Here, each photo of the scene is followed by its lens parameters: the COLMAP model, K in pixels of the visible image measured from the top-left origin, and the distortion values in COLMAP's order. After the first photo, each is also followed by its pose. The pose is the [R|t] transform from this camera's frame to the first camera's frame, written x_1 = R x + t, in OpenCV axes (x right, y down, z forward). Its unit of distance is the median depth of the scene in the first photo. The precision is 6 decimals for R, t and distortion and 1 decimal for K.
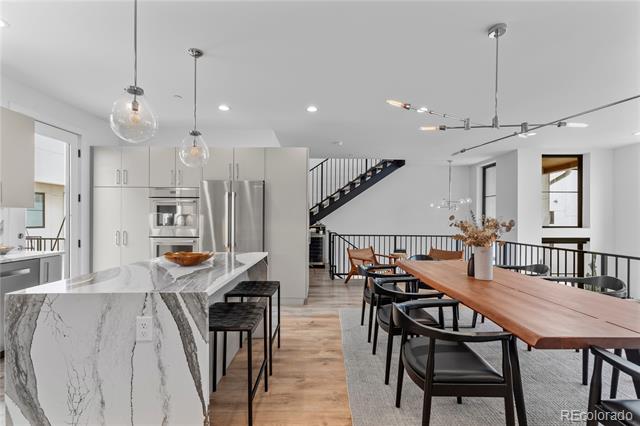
lens RADIAL K [[286.9, 0, 319.2], [0, 286.9, 211.2], [0, 0, 1]] dist [0.001420, -0.002667]
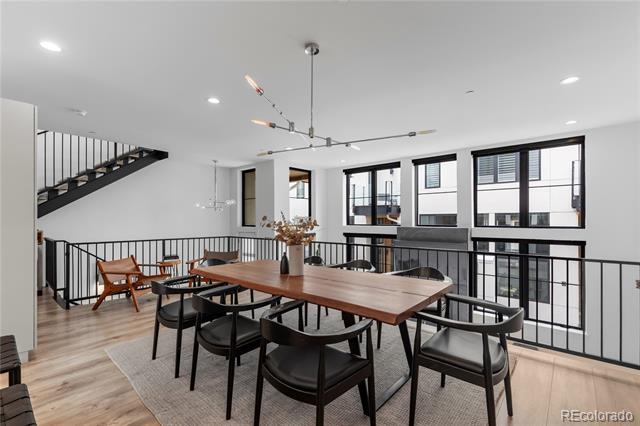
lens RADIAL K [[286.9, 0, 322.7], [0, 286.9, 218.8], [0, 0, 1]] dist [0.001420, -0.002667]
pose [[0.649349, -0.007562, 0.760453, -0.074994], [-0.011837, 0.999729, 0.020048, 0.000864], [-0.760398, -0.022020, 0.649084, 0.090291]]
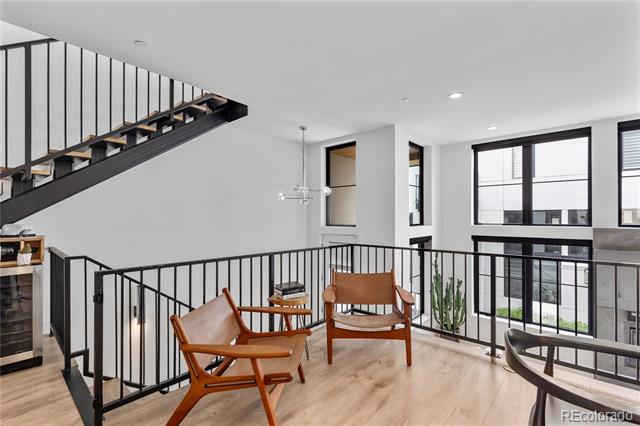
lens RADIAL K [[286.9, 0, 316.9], [0, 286.9, 217.4], [0, 0, 1]] dist [0.001420, -0.002667]
pose [[0.671397, -0.005274, 0.741079, -0.013780], [-0.012211, 0.999760, 0.018178, 0.020894], [-0.740997, -0.021254, 0.671172, 0.658364]]
